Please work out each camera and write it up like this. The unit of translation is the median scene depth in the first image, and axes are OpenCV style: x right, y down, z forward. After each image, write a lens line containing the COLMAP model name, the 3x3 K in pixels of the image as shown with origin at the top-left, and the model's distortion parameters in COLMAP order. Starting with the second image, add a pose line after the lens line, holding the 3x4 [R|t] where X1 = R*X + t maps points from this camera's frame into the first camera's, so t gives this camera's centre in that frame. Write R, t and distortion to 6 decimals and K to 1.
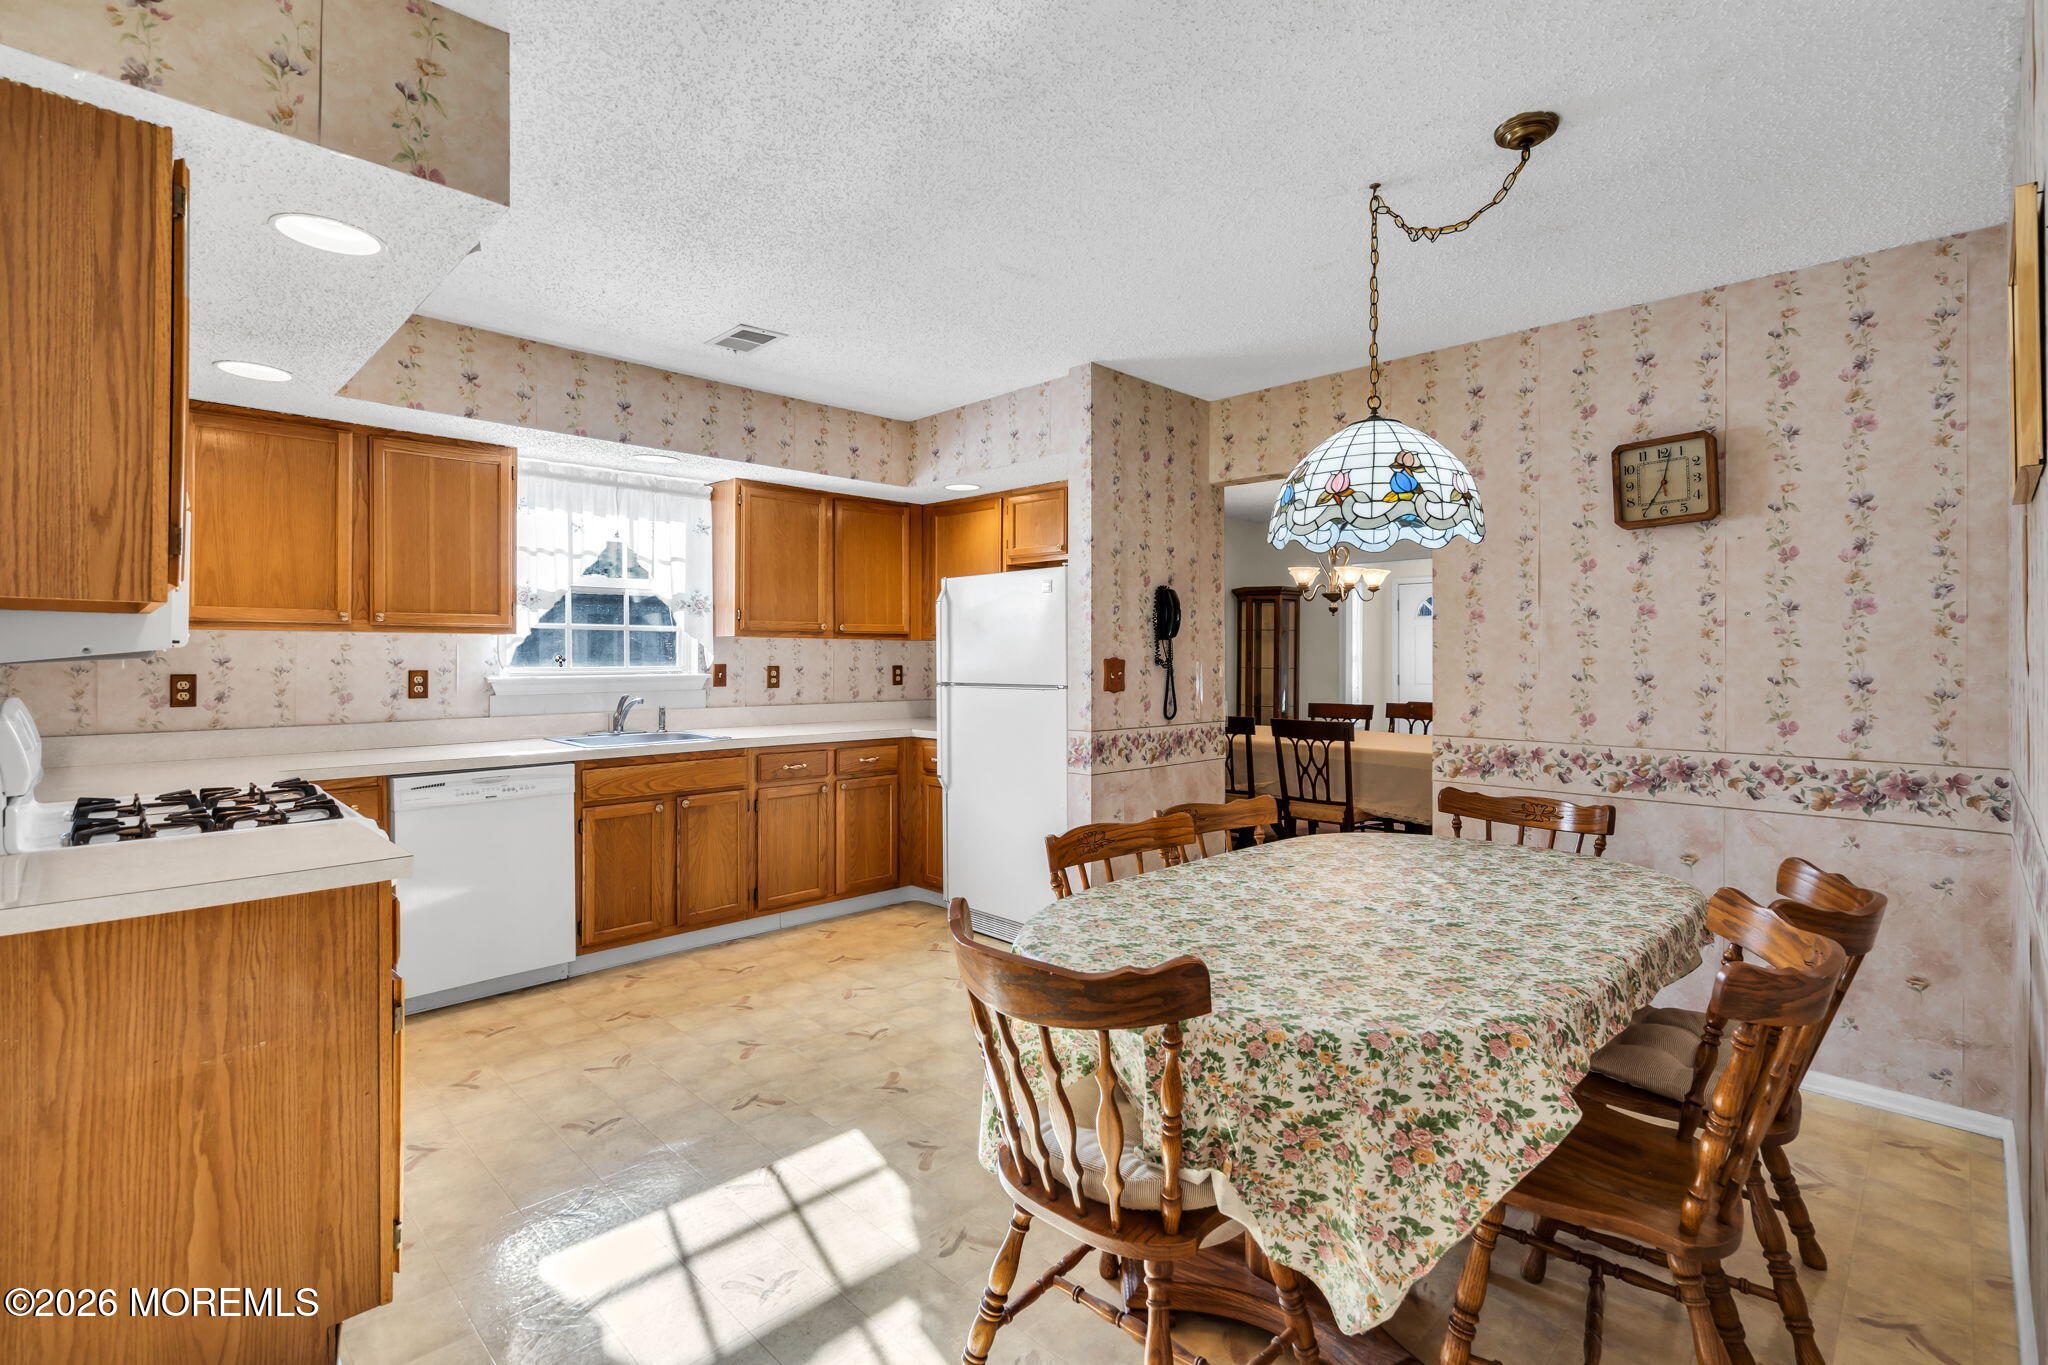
lens RADIAL K [[935.0, 0, 1026.3], [0, 935.0, 669.6], [0, 0, 1]] dist [-0.000497, 0.000009]
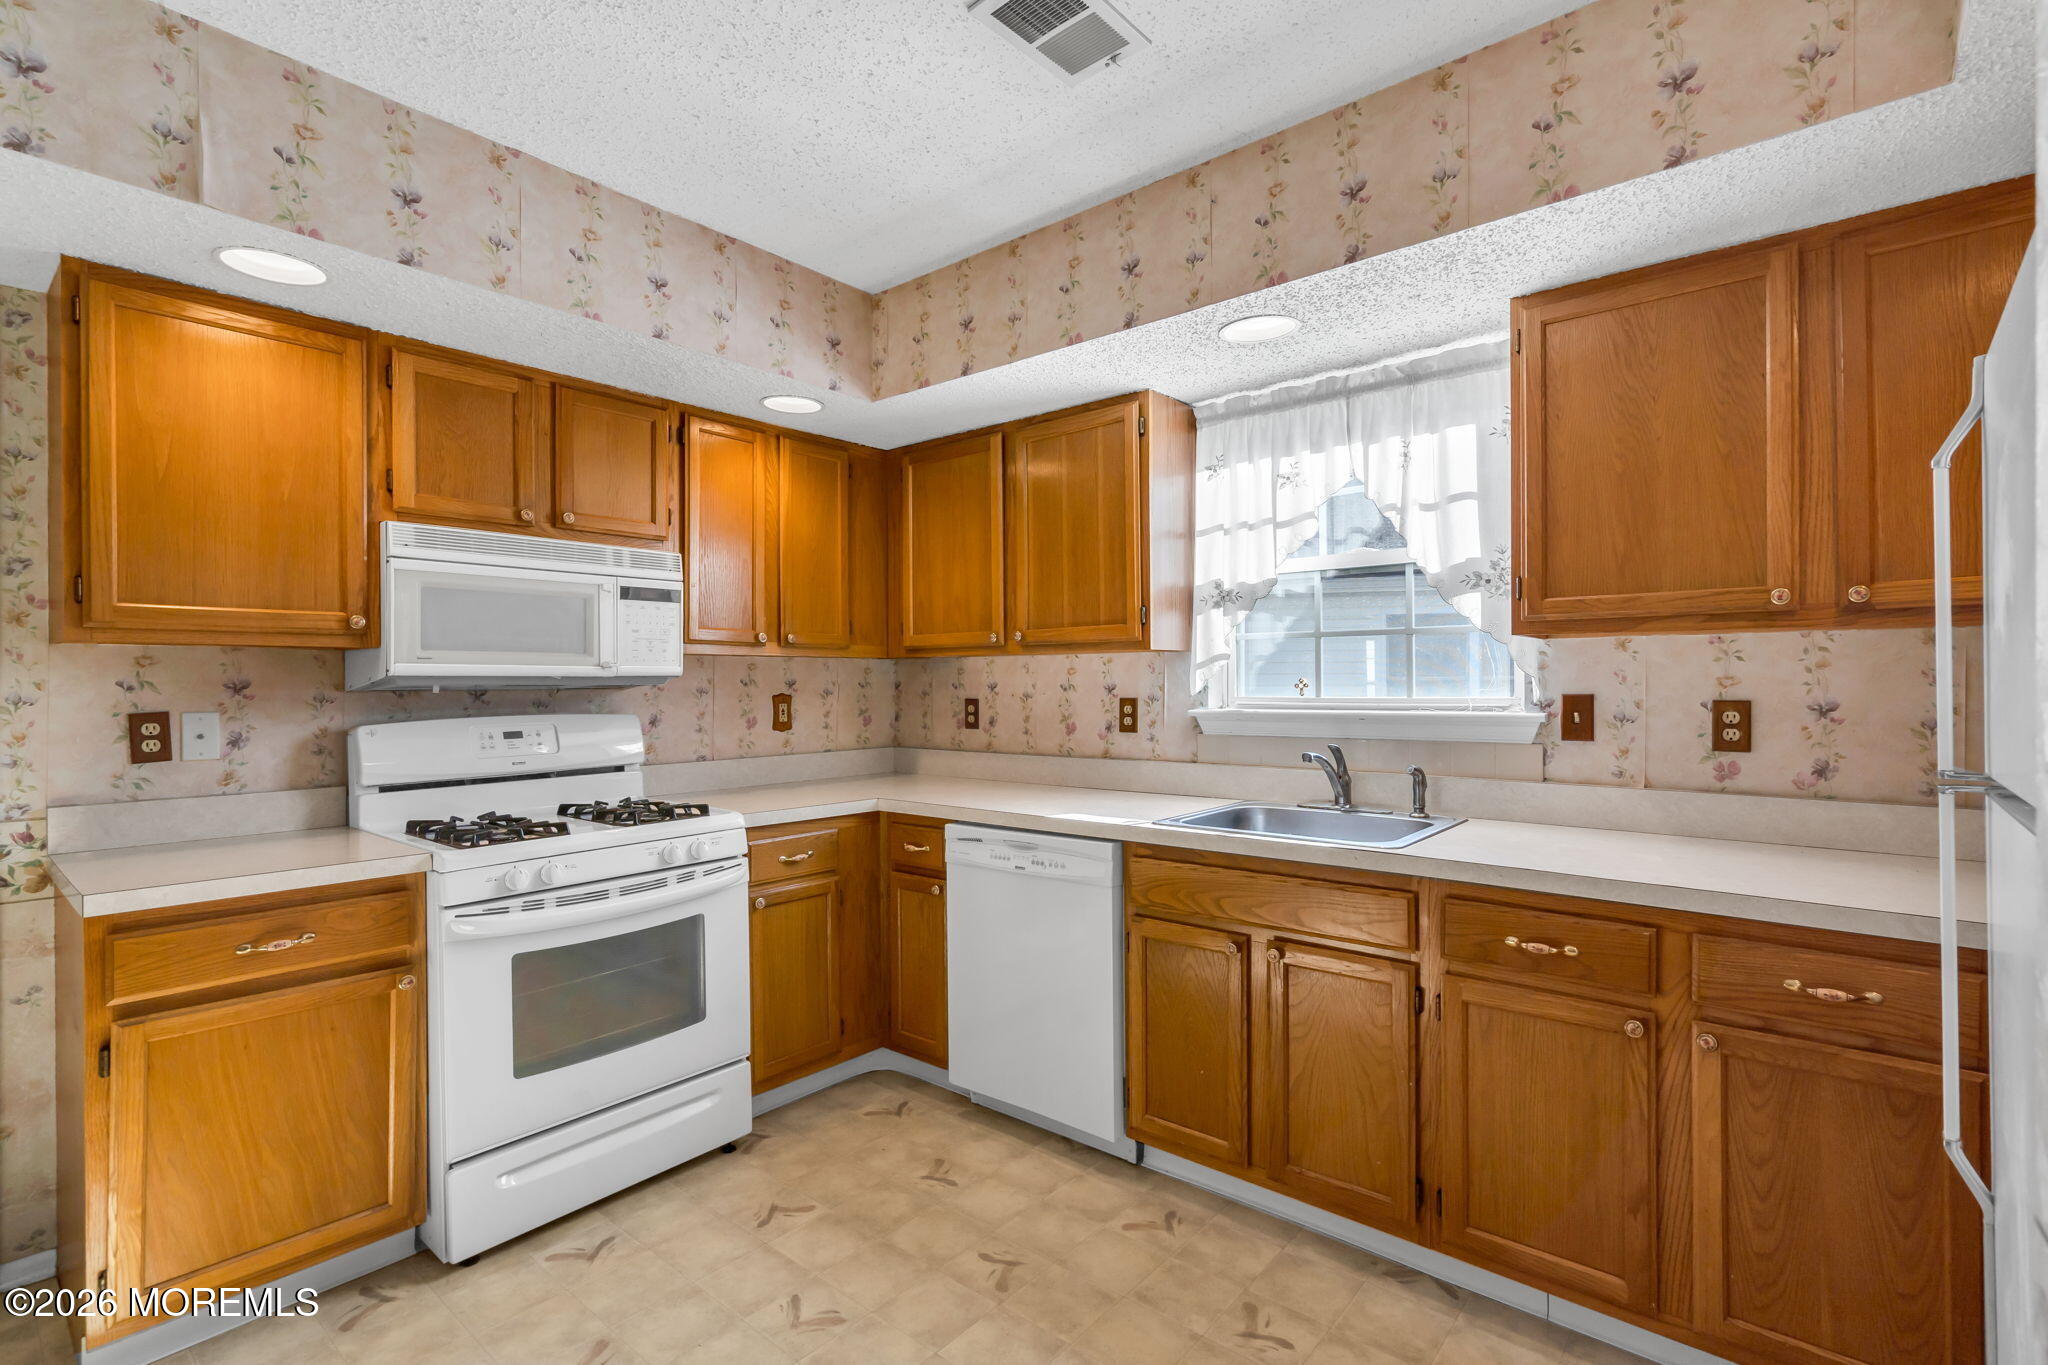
lens RADIAL K [[948.8, 0, 1017.9], [0, 948.8, 688.3], [0, 0, 1]] dist [0.010529, 0.000503]
pose [[0.087280, 0.003890, -0.996176, 0.171084], [-0.009907, 0.999946, 0.003037, -0.009548], [0.996135, 0.009604, 0.087314, 0.839517]]
